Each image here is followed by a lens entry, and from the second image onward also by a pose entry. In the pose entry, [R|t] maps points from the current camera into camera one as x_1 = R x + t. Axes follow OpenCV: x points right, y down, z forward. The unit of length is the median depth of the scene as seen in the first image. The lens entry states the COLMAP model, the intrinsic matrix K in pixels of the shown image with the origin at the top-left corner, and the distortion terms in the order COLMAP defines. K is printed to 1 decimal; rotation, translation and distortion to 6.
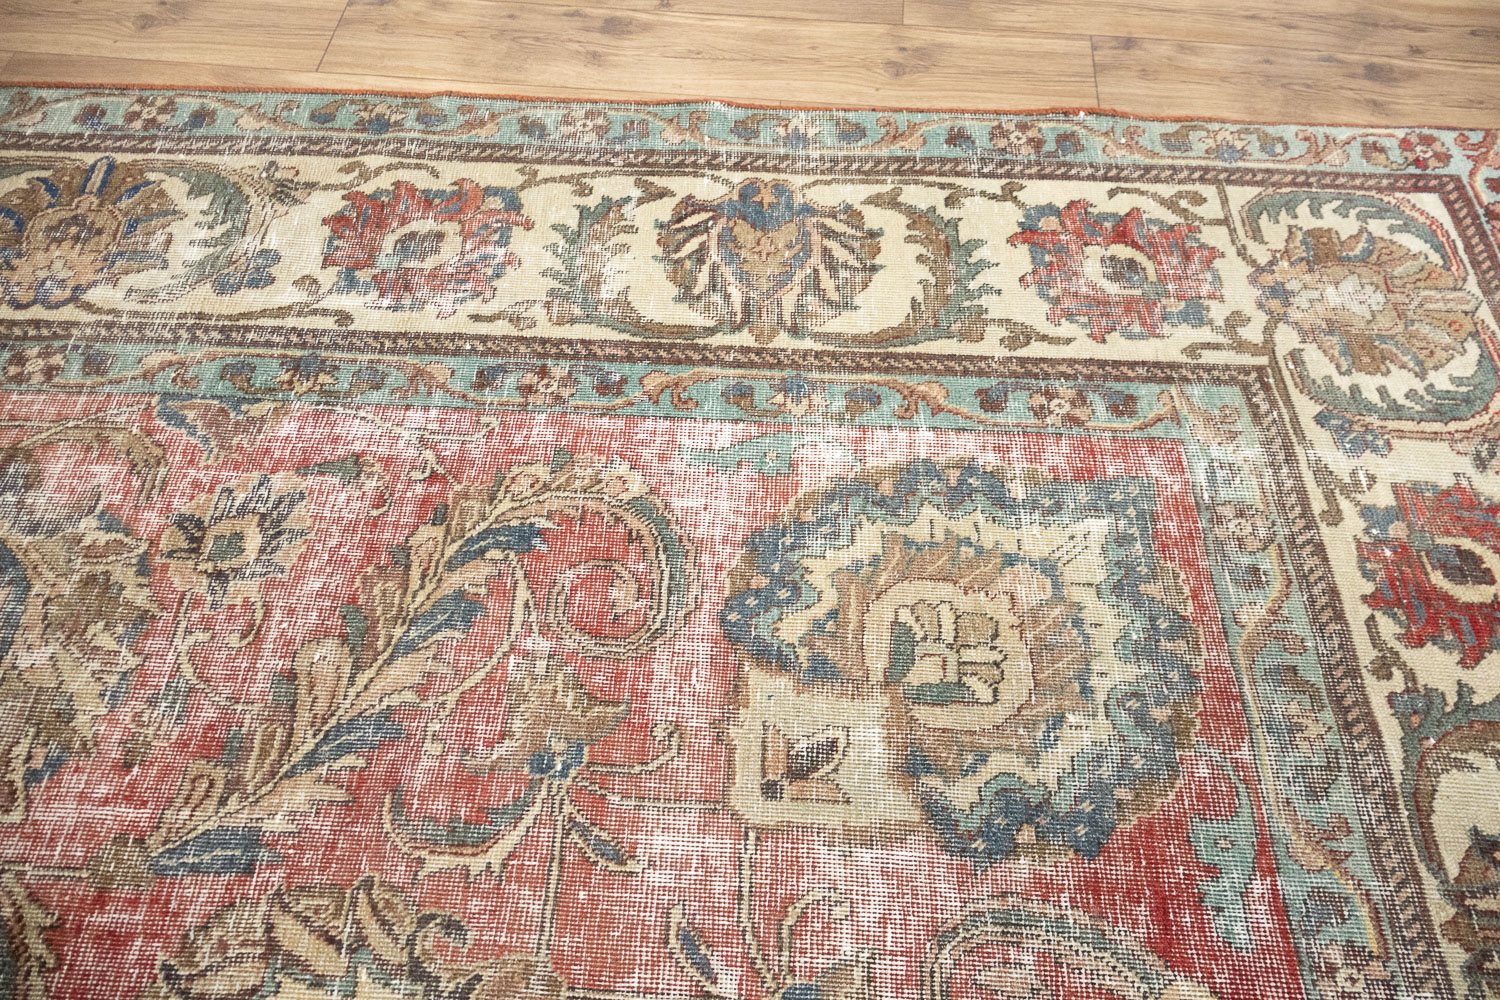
lens RADIAL K [[1254.7, 0, 752.5], [0, 1254.7, 500.4], [0, 0, 1]] dist [-0.001105, 0.001991]
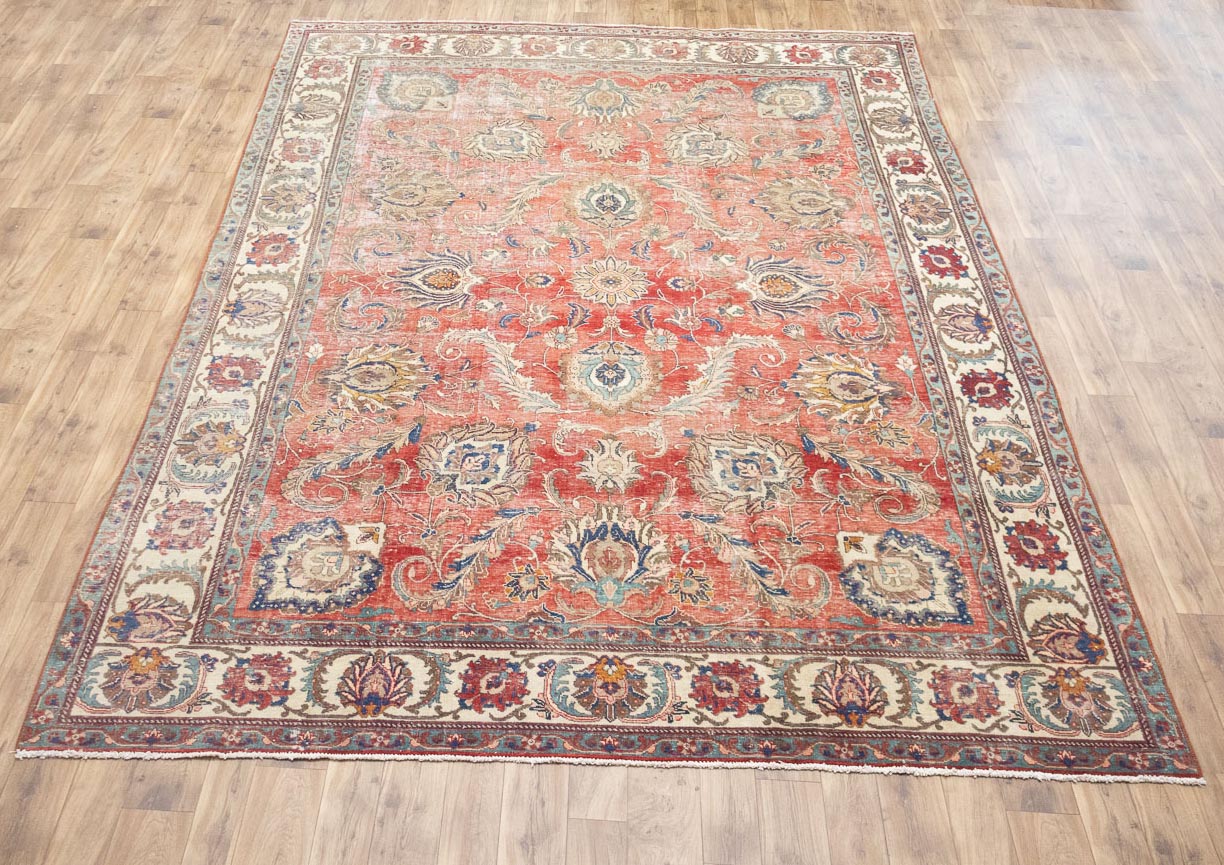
lens RADIAL K [[1301.3, 0, 565.7], [0, 1301.3, 297.0], [0, 0, 1]] dist [0.009382, -0.007644]
pose [[-0.050981, -0.619303, 0.783495, -4.060867], [0.797787, 0.446681, 0.404984, -1.059101], [-0.600780, 0.645709, 0.471300, -1.241532]]
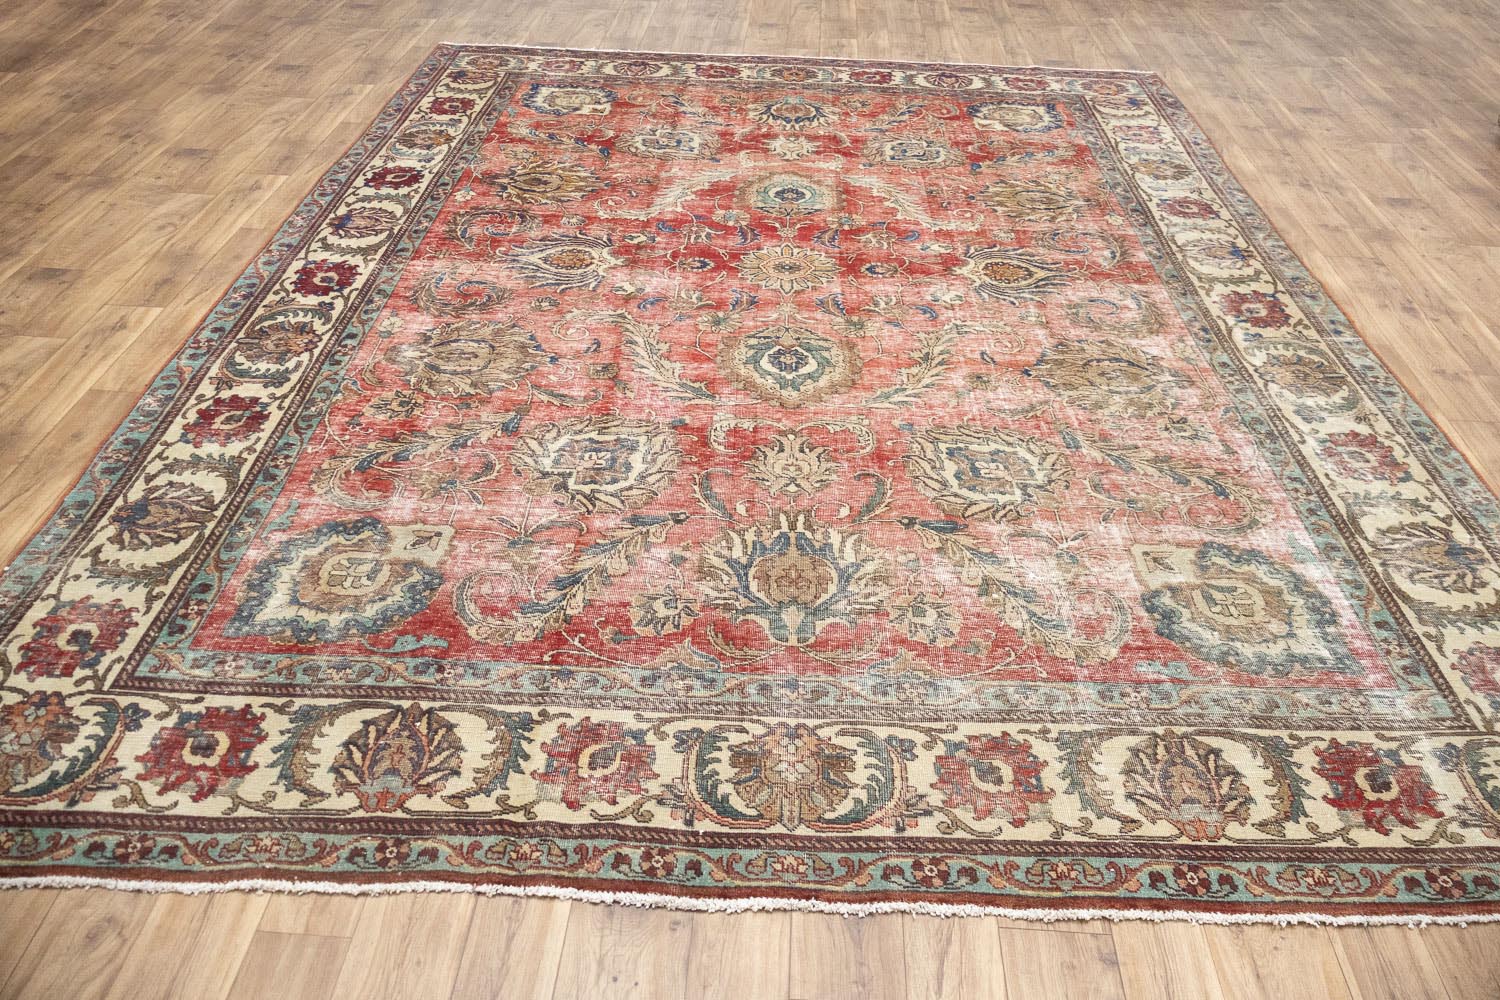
lens RADIAL K [[1235.9, 0, 714.9], [0, 1235.9, 499.2], [0, 0, 1]] dist [-0.003469, 0.003054]
pose [[0.018215, 0.585967, -0.810130, 1.557245], [-0.829063, 0.461750, 0.315343, 0.084015], [0.558858, 0.665905, 0.494215, -0.665090]]
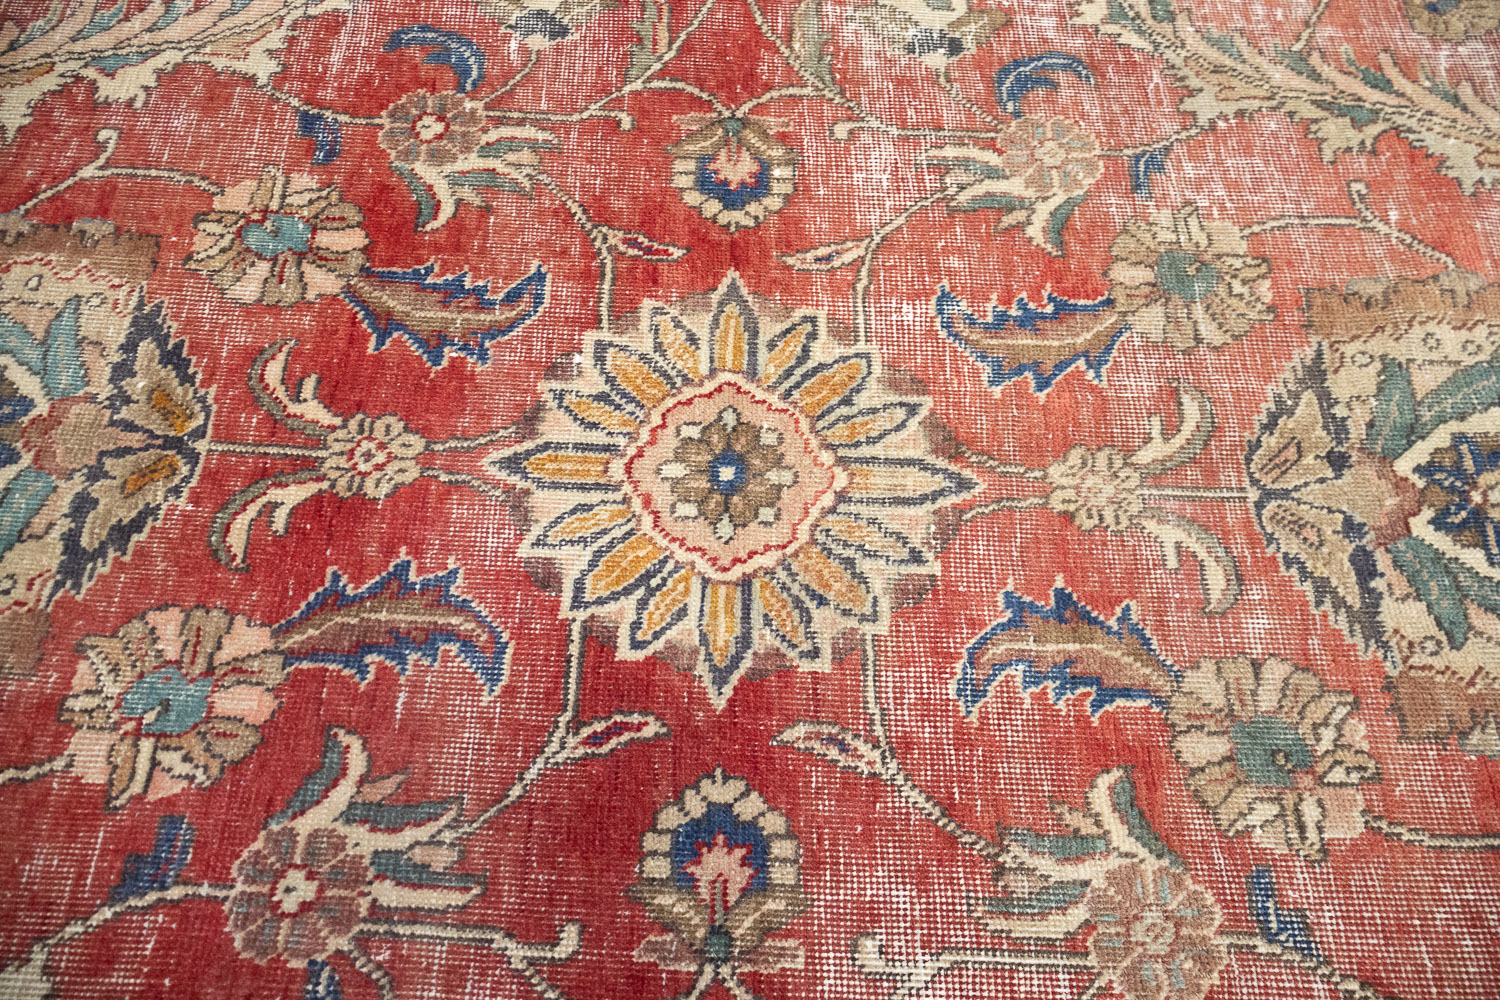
lens RADIAL K [[1254.1, 0, 746.3], [0, 1254.1, 501.9], [0, 0, 1]] dist [0.001402, 0.009746]
pose [[0.999096, -0.021545, 0.036639, -1.039048], [0.016326, 0.990409, 0.137197, 0.513239], [-0.039243, -0.136475, 0.989866, -0.200830]]
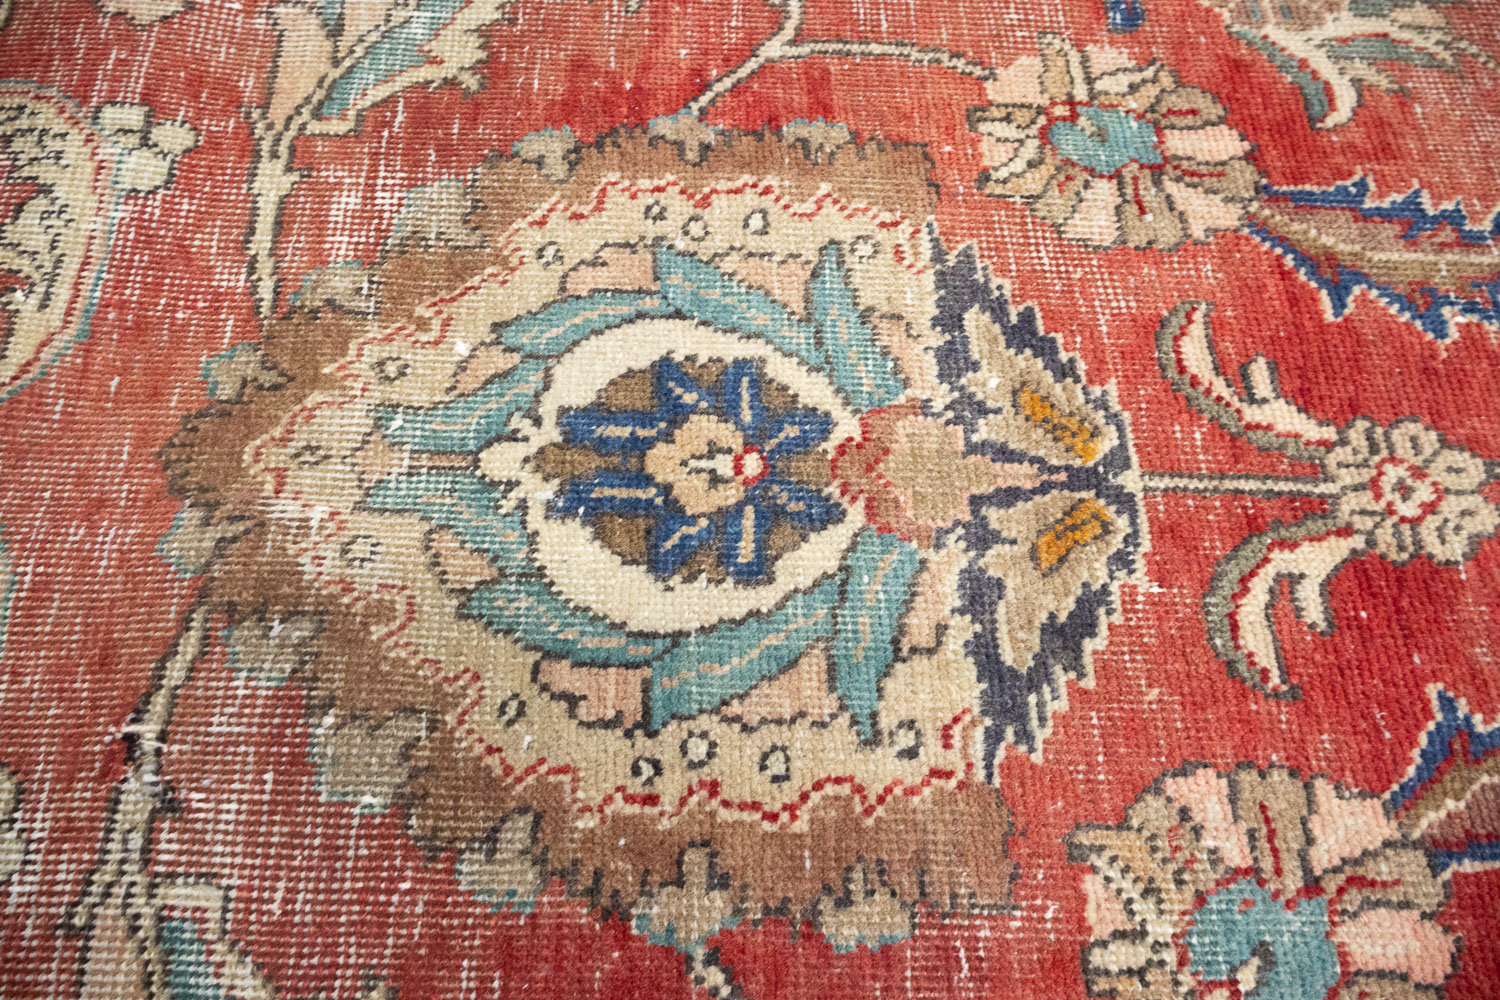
lens RADIAL K [[1279.7, 0, 765.5], [0, 1279.7, 500.0], [0, 0, 1]] dist [0.009767, -0.017860]
pose [[0.996050, -0.053733, 0.070687, -1.446357], [0.042625, 0.987736, 0.150200, 0.510161], [-0.077891, -0.146594, 0.986125, 0.080479]]
